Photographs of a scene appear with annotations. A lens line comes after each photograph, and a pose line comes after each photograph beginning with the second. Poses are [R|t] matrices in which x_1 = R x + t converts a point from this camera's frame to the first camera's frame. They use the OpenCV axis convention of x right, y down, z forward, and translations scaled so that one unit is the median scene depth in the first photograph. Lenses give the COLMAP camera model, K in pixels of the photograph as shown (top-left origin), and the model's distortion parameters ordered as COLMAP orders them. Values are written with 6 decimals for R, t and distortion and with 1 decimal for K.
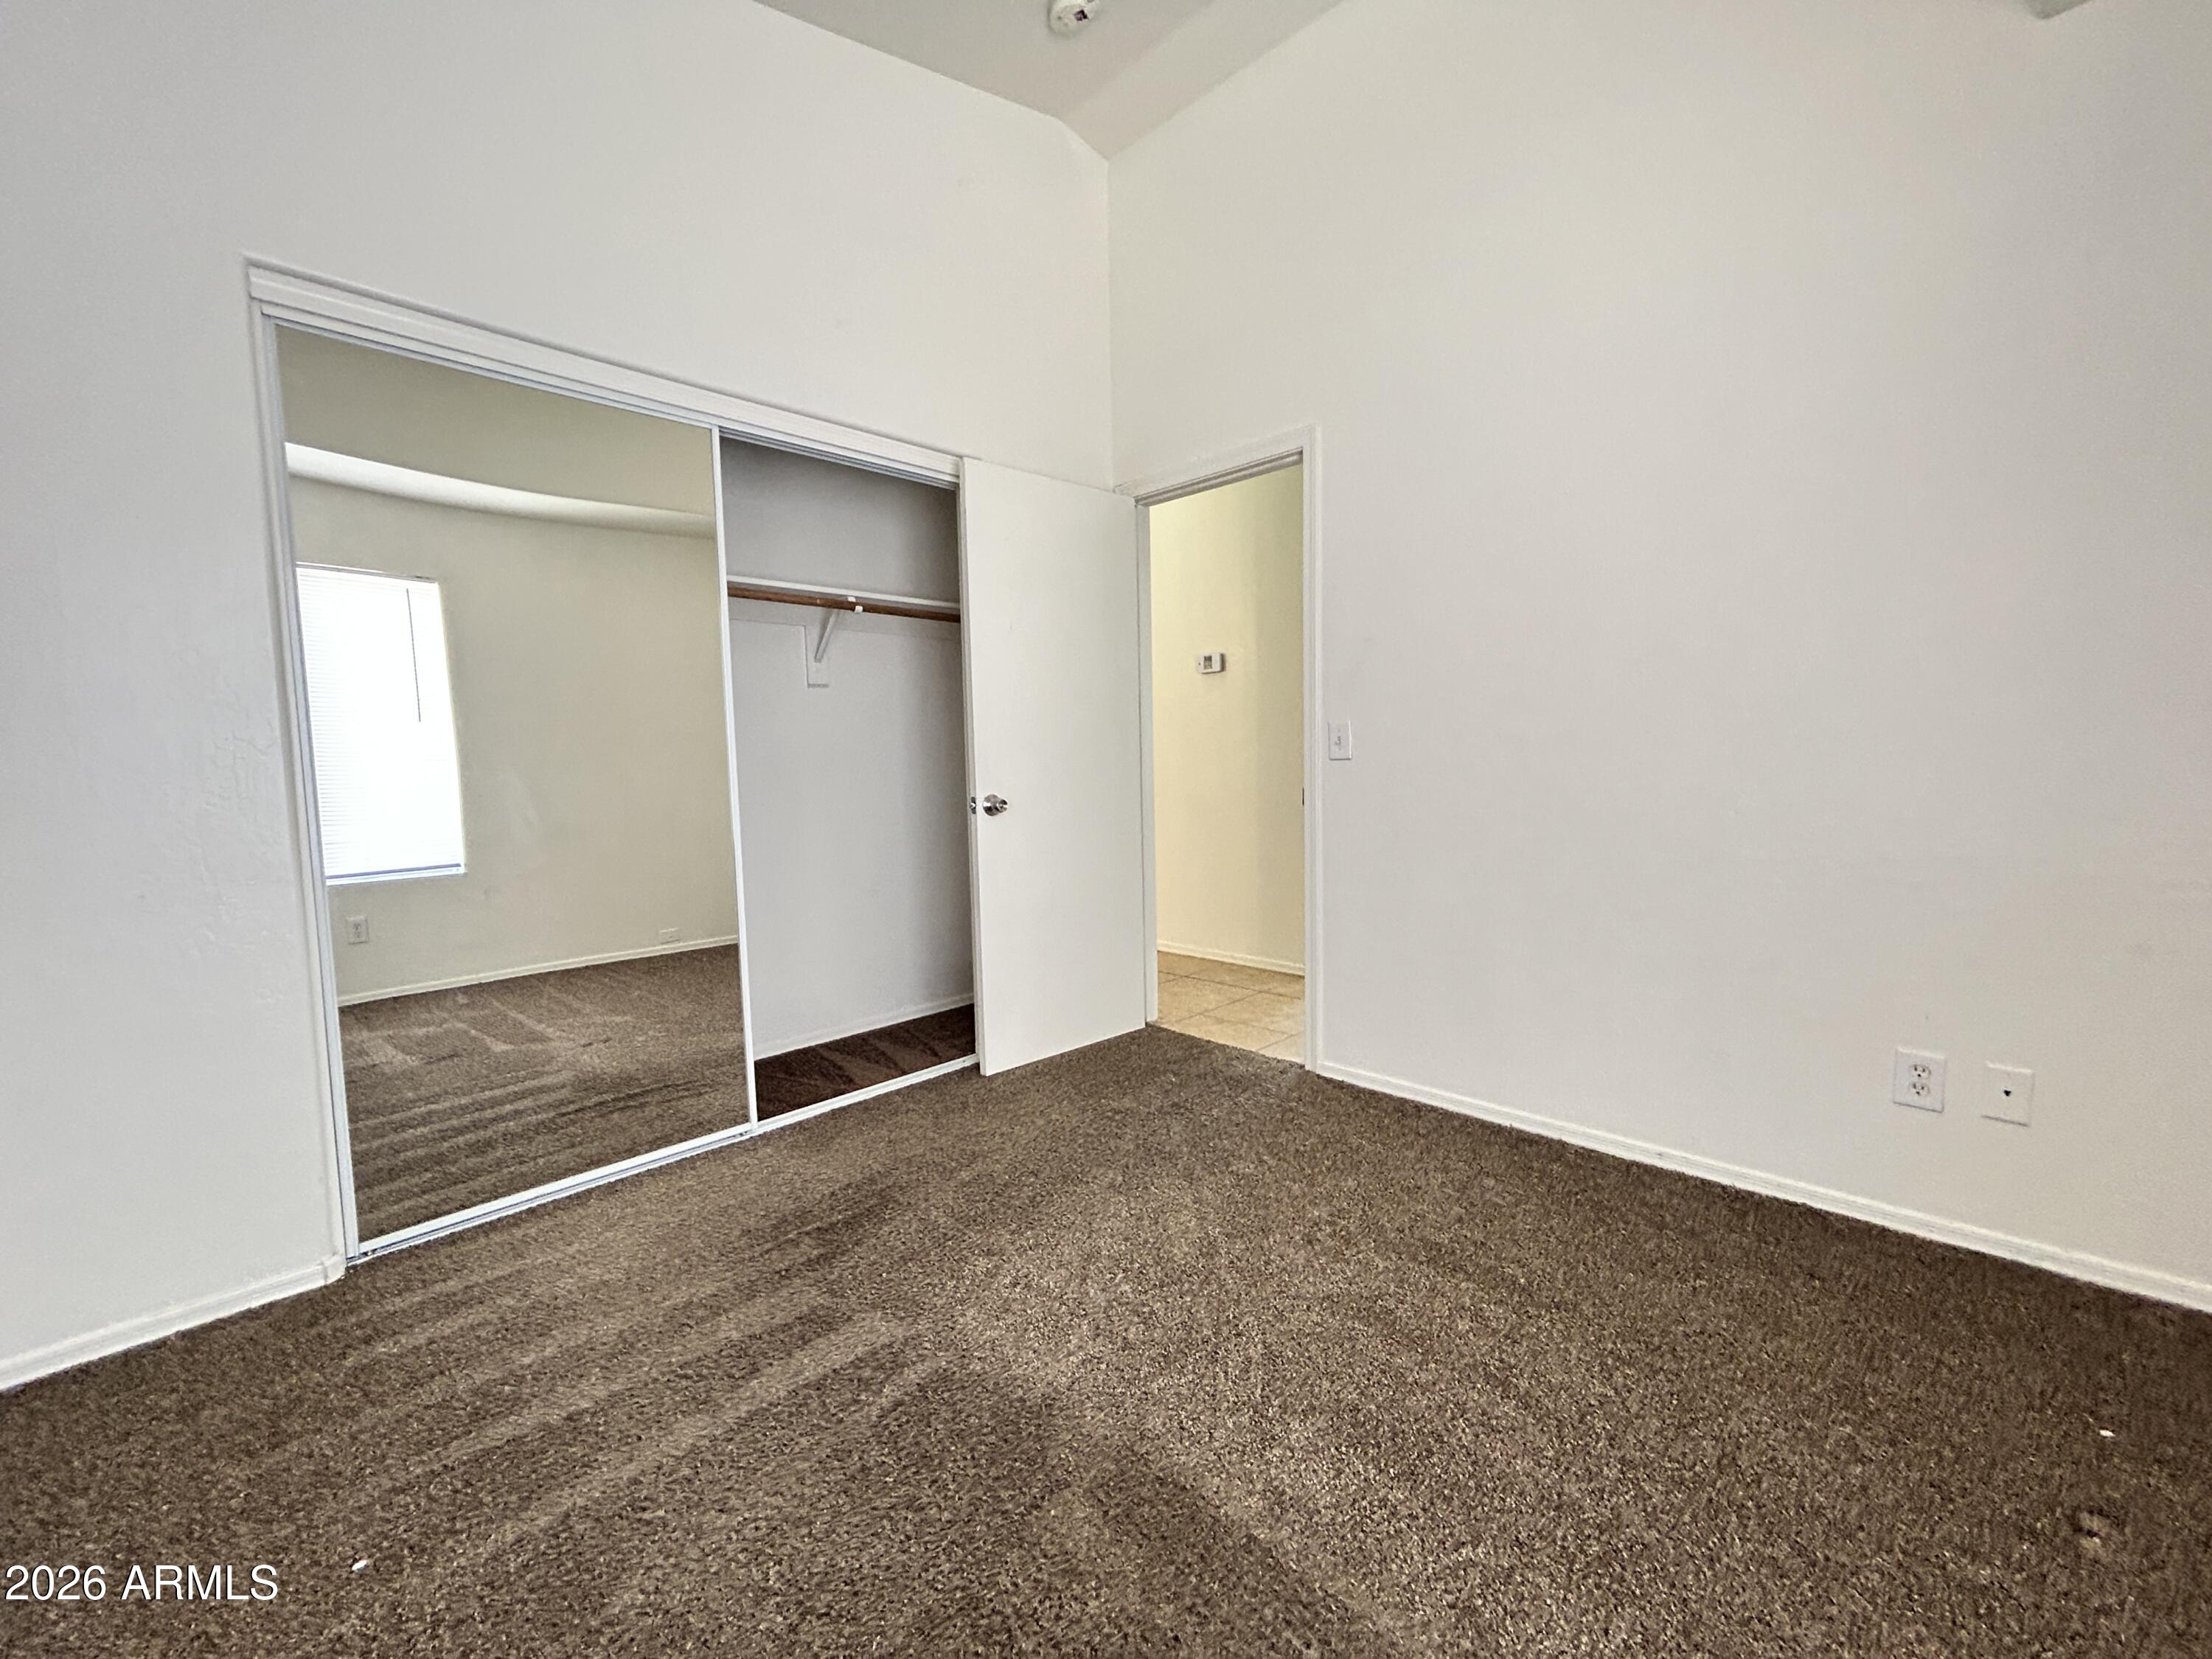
lens RADIAL K [[894.1, 0, 1106.1], [0, 894.1, 829.2], [0, 0, 1]] dist [0.013828, -0.000138]
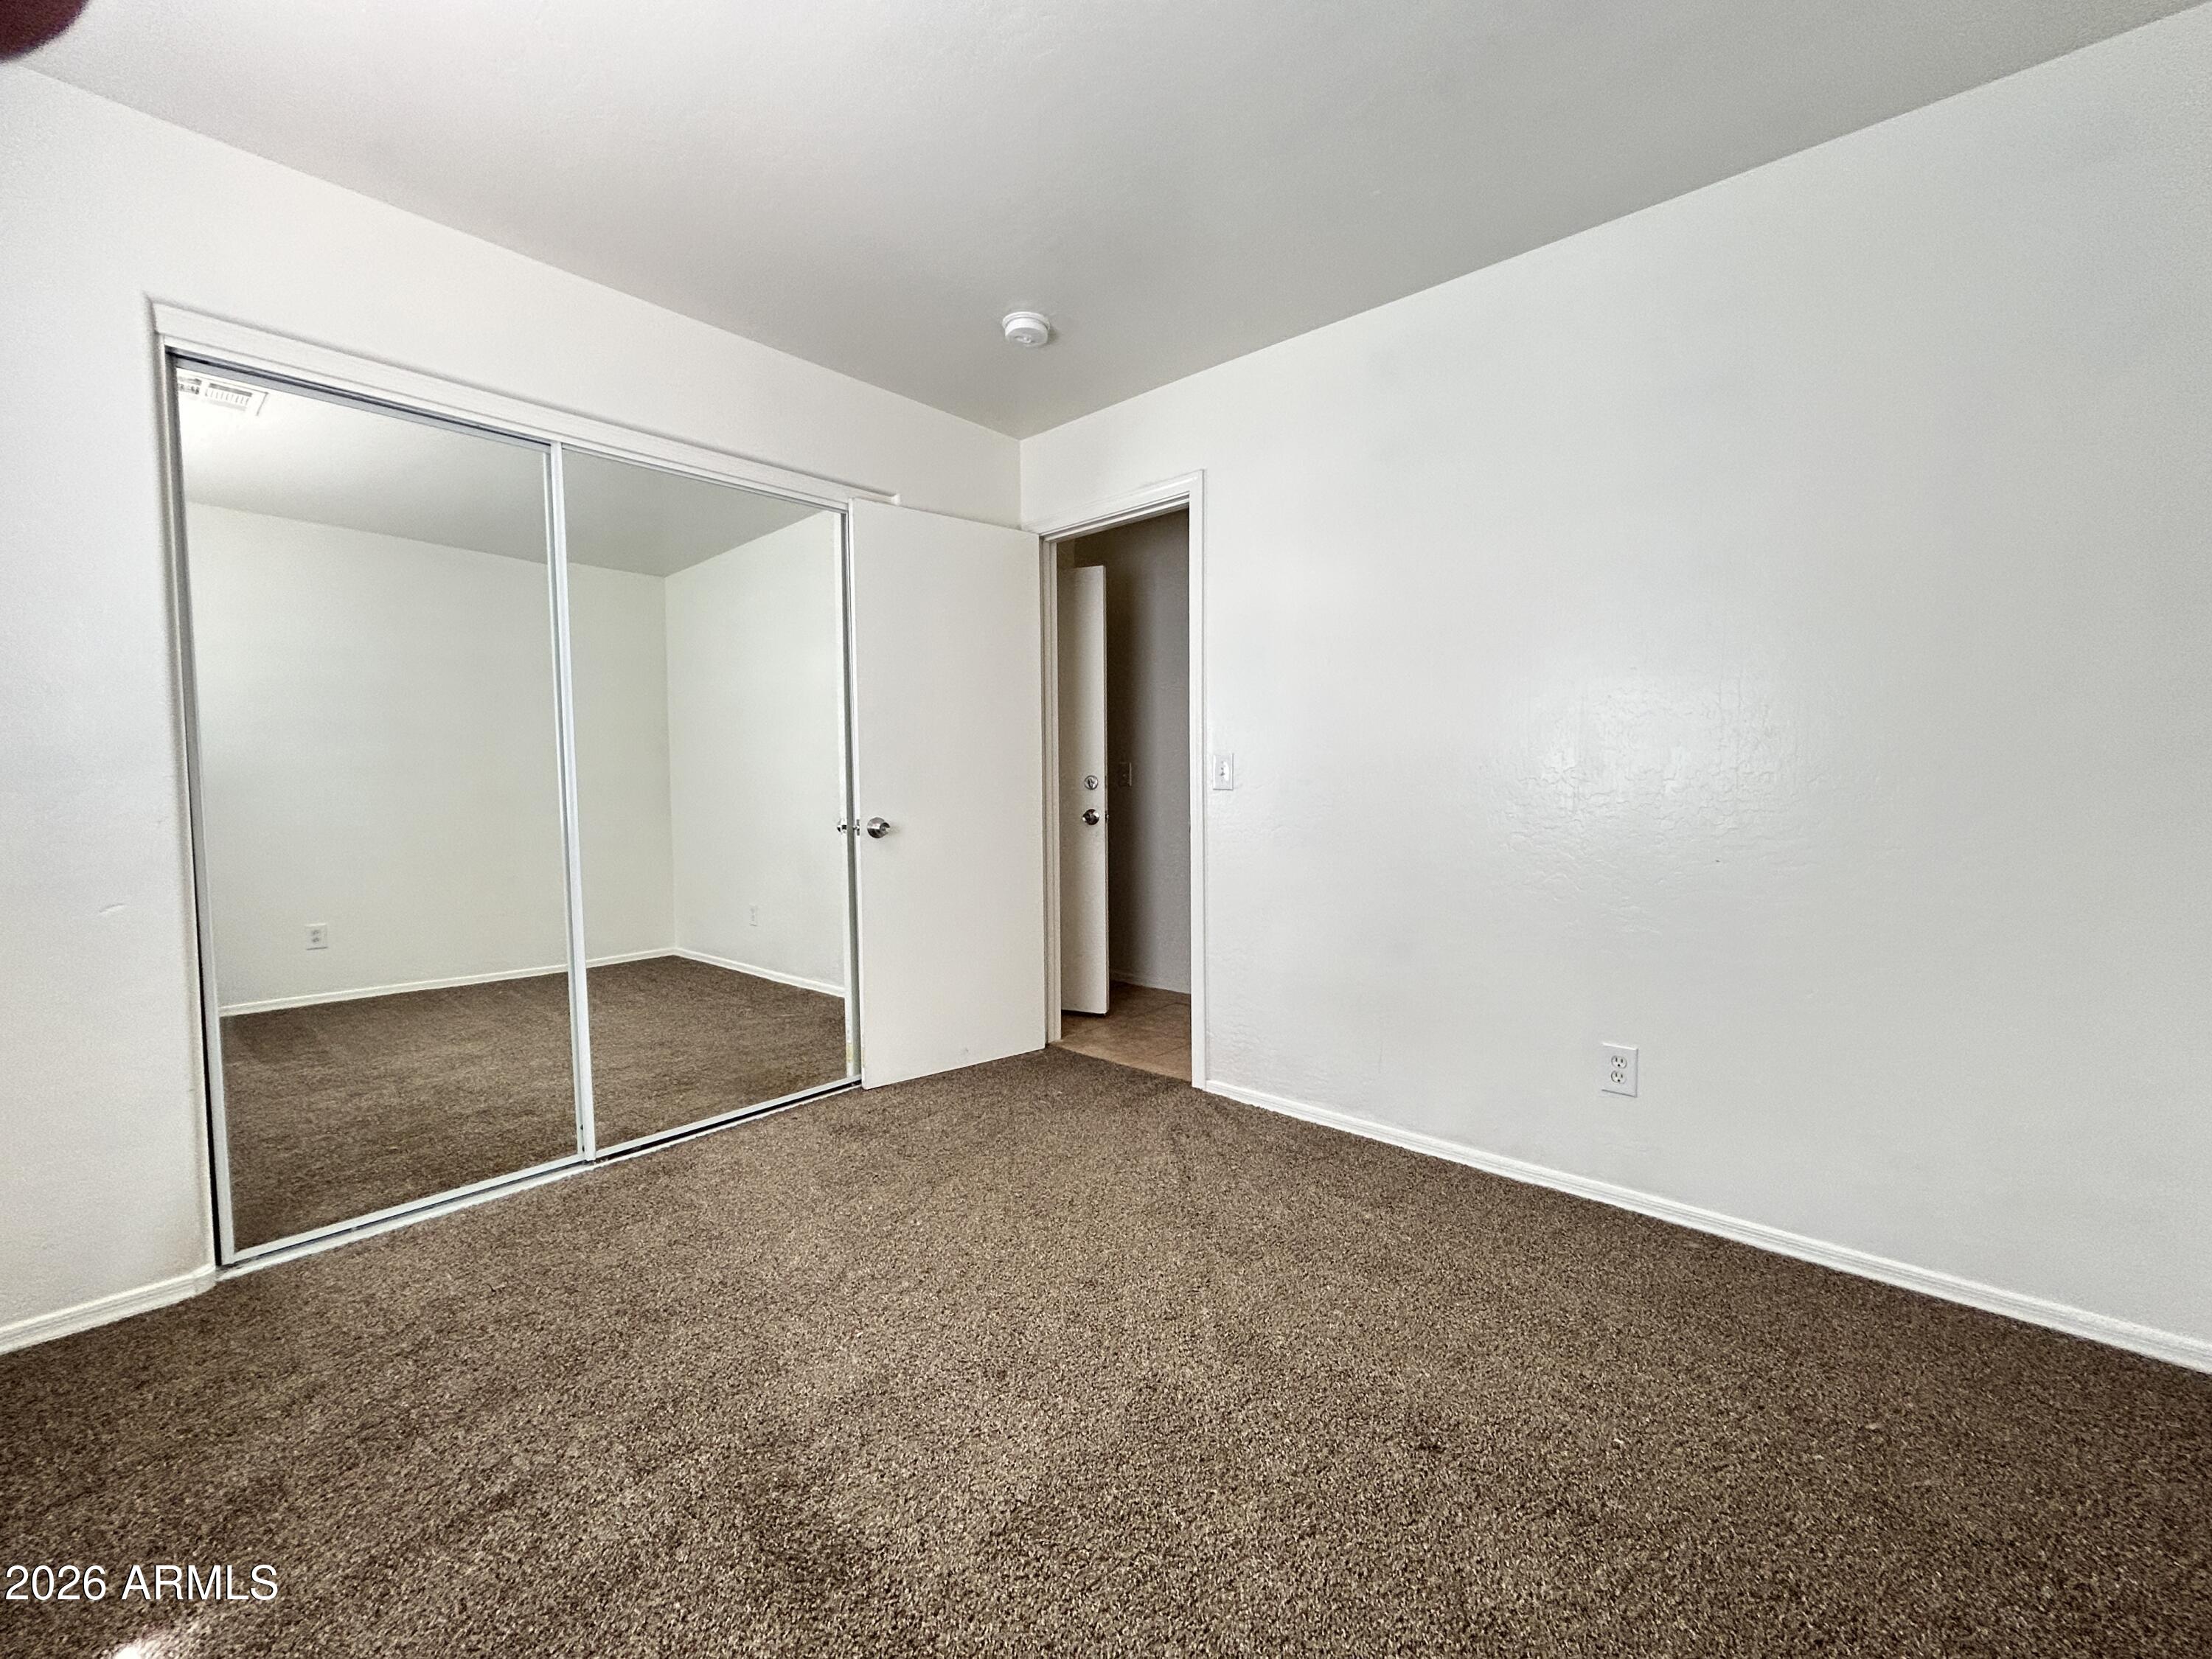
lens RADIAL K [[894.1, 0, 1106.0], [0, 894.1, 830.5], [0, 0, 1]] dist [0.013828, -0.000138]
pose [[0.998921, 0.016416, 0.043451, 0.099203], [-0.014757, 0.999160, -0.038230, 0.013303], [-0.044042, 0.037547, 0.998324, -0.065449]]
